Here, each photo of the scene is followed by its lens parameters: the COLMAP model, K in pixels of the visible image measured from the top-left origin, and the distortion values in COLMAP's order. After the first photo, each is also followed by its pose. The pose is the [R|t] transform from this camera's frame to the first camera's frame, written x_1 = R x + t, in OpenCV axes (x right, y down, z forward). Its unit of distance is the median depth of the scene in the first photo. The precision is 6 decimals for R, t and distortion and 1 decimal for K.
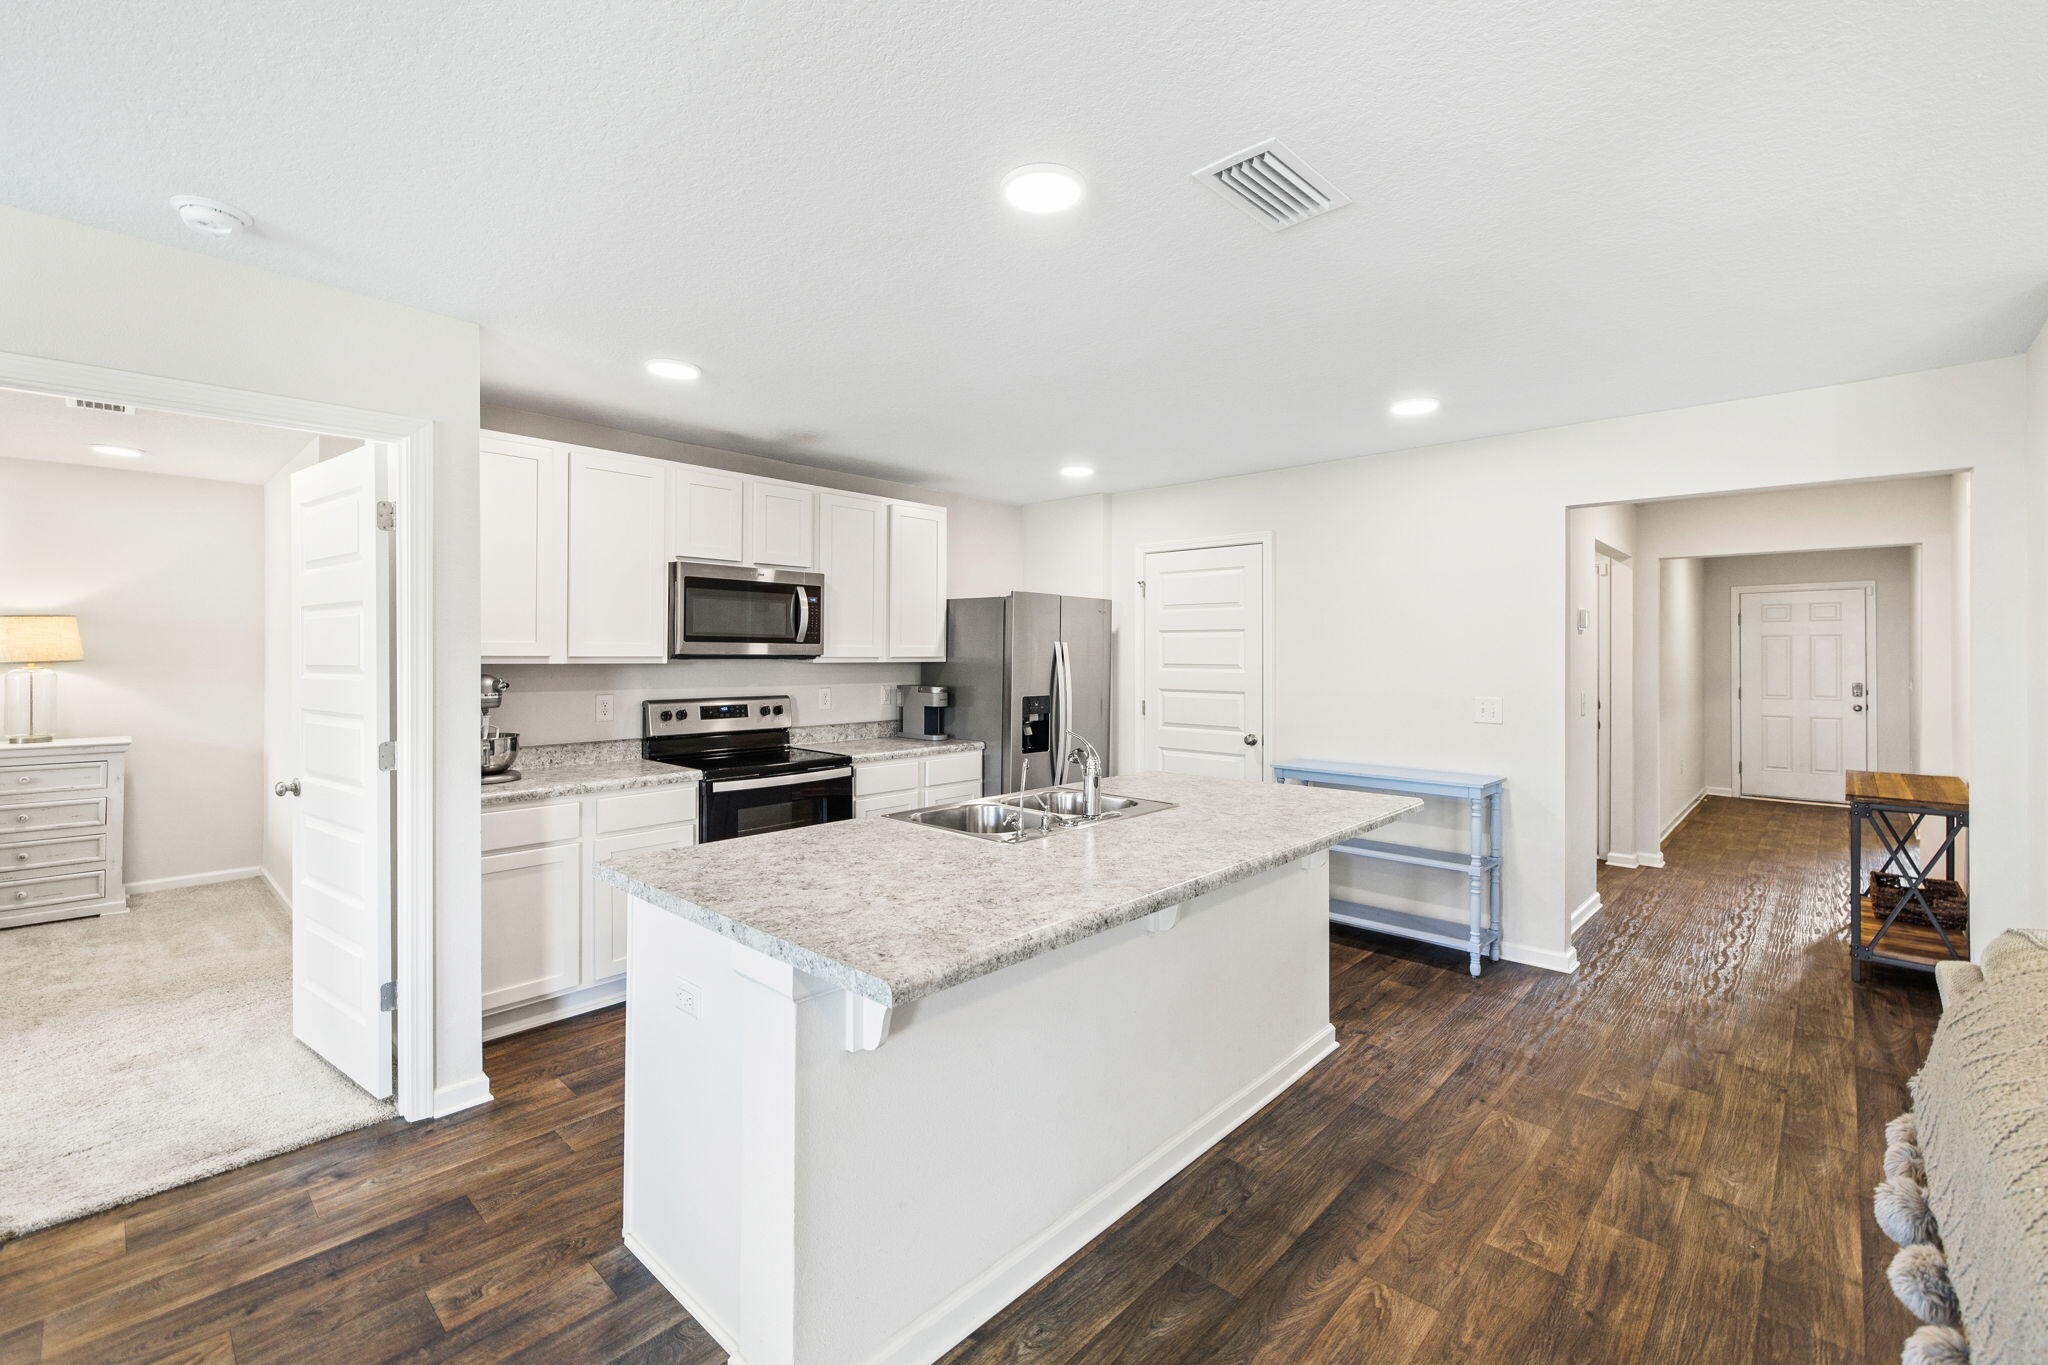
lens RADIAL K [[867.6, 0, 1034.6], [0, 867.6, 645.2], [0, 0, 1]] dist [-0.000710, 0.002246]
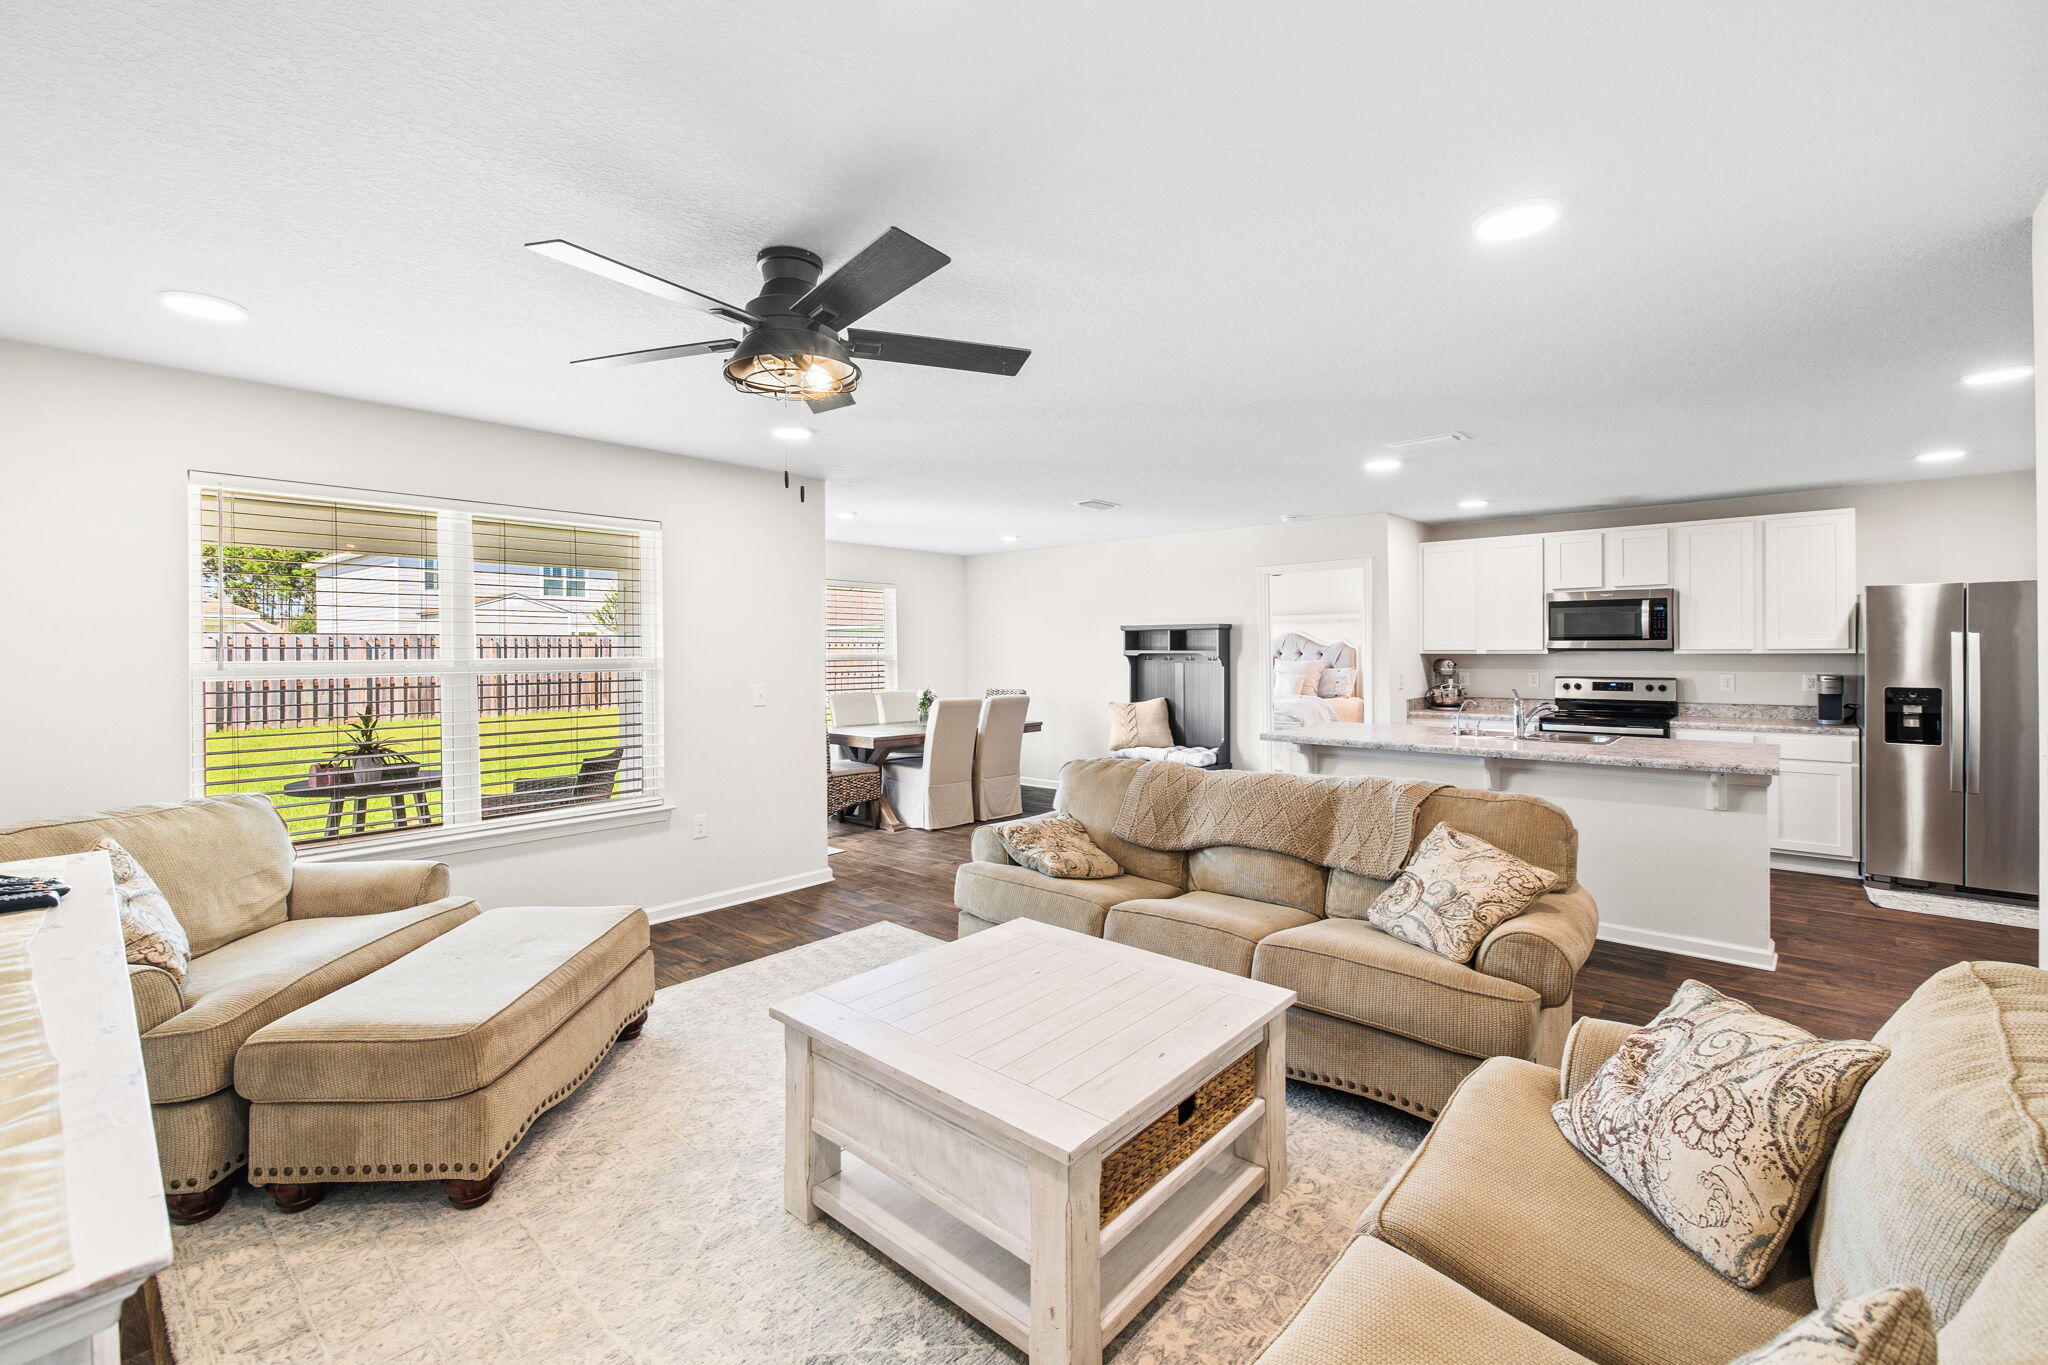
lens RADIAL K [[867.6, 0, 1030.5], [0, 867.6, 653.8], [0, 0, 1]] dist [-0.000710, 0.002246]
pose [[0.021413, 0.000203, -0.999771, 1.149013], [0.017778, 0.999842, 0.000584, 0.001695], [0.999613, -0.017786, 0.021406, -0.034876]]
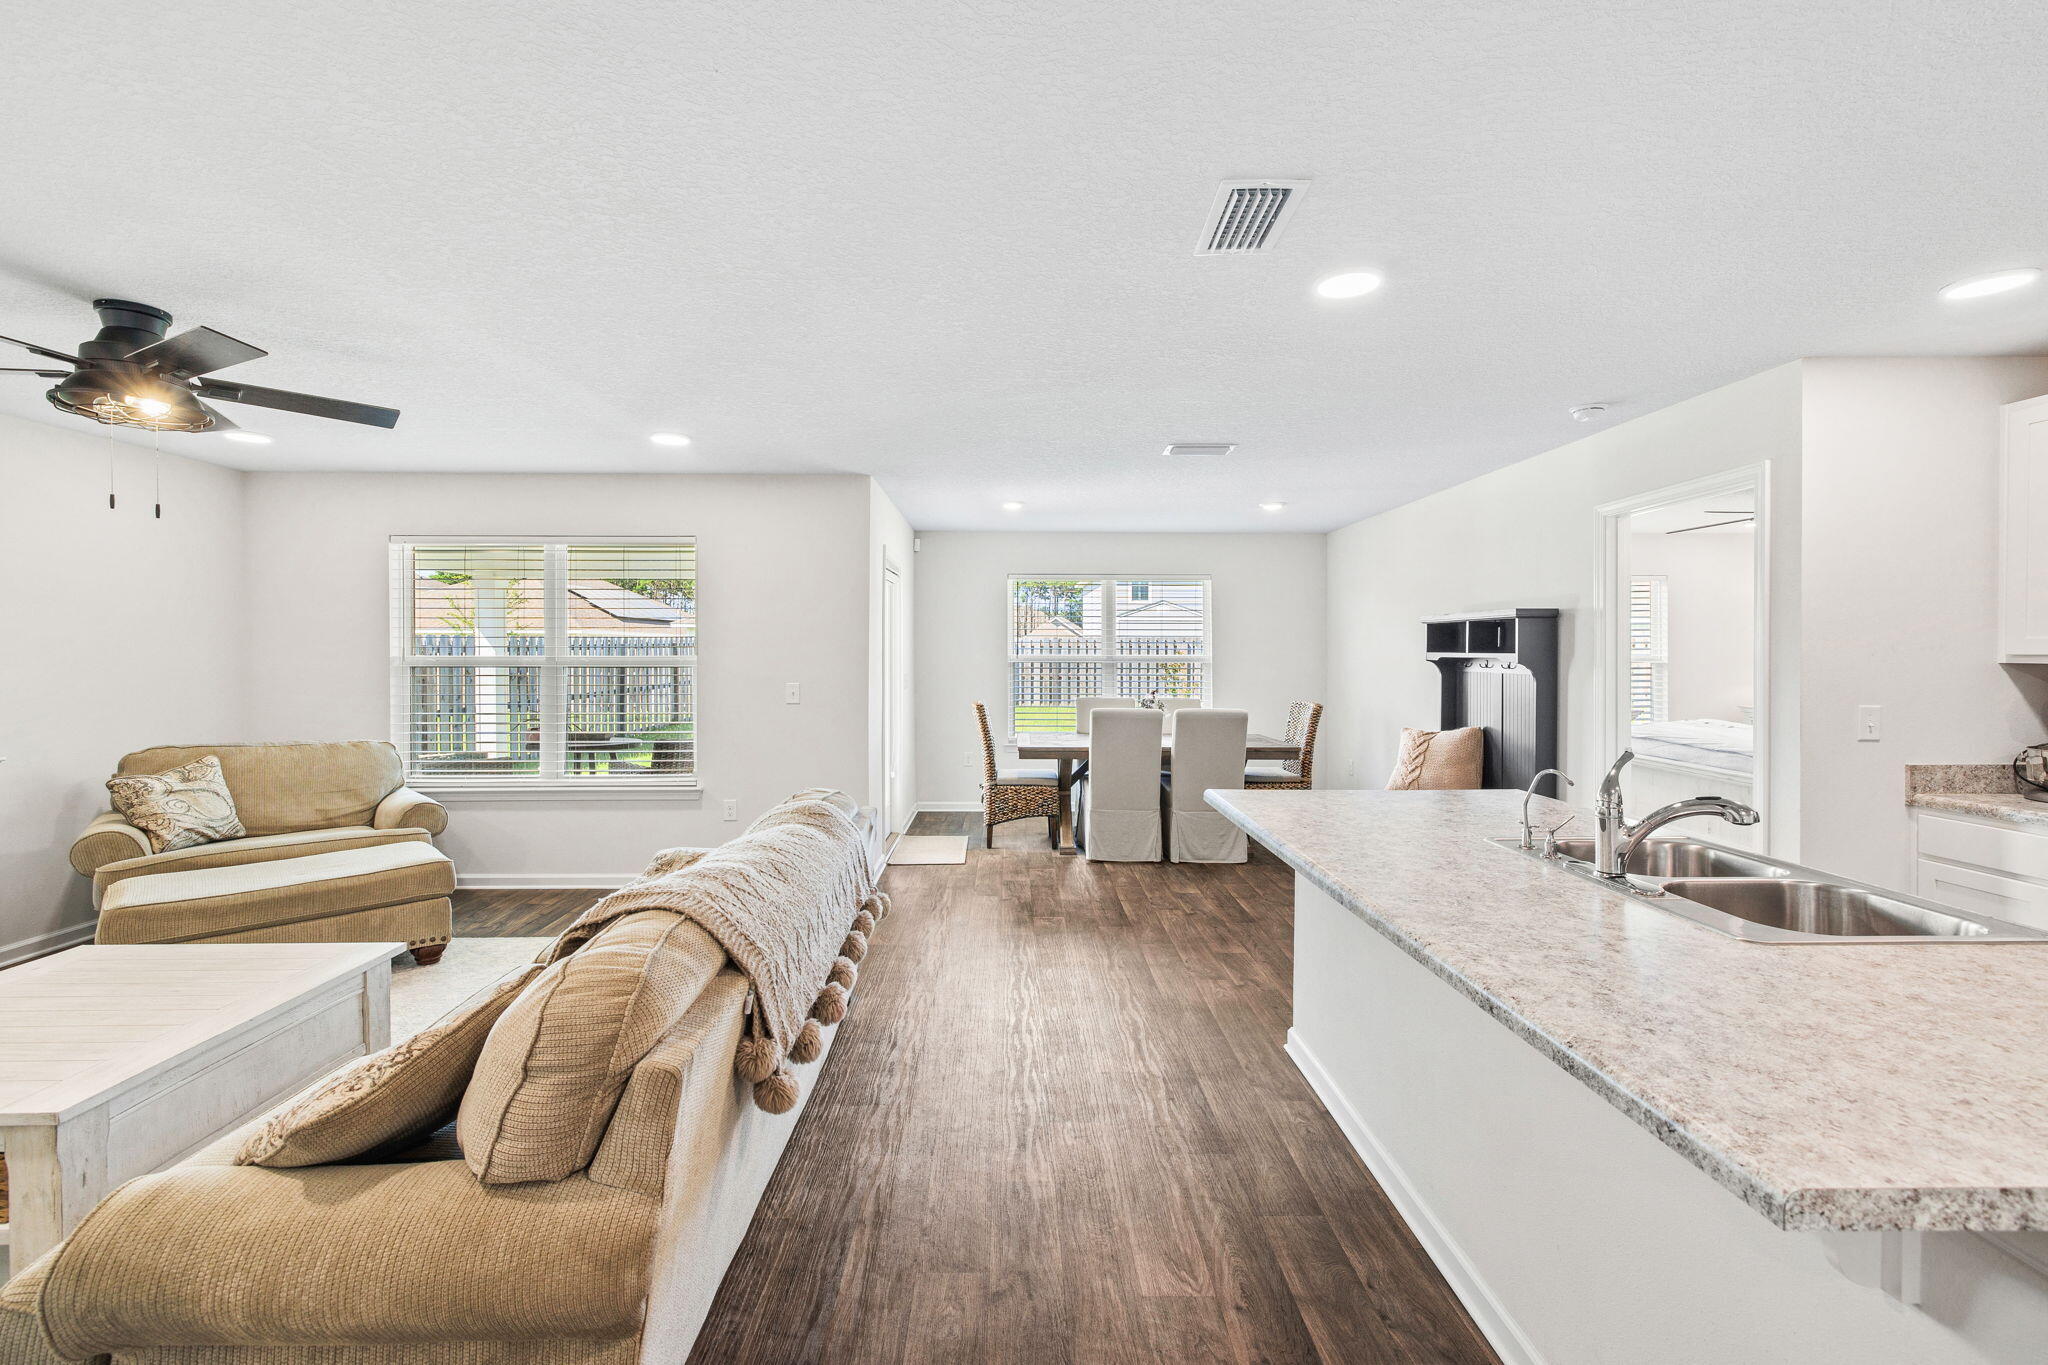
lens RADIAL K [[867.6, 0, 1023.6], [0, 867.6, 662.3], [0, 0, 1]] dist [-0.000710, 0.002246]
pose [[-0.725440, 0.003017, -0.688278, 0.563153], [0.005258, 0.999986, -0.001158, 0.012109], [0.688265, -0.004460, -0.725446, 0.733374]]
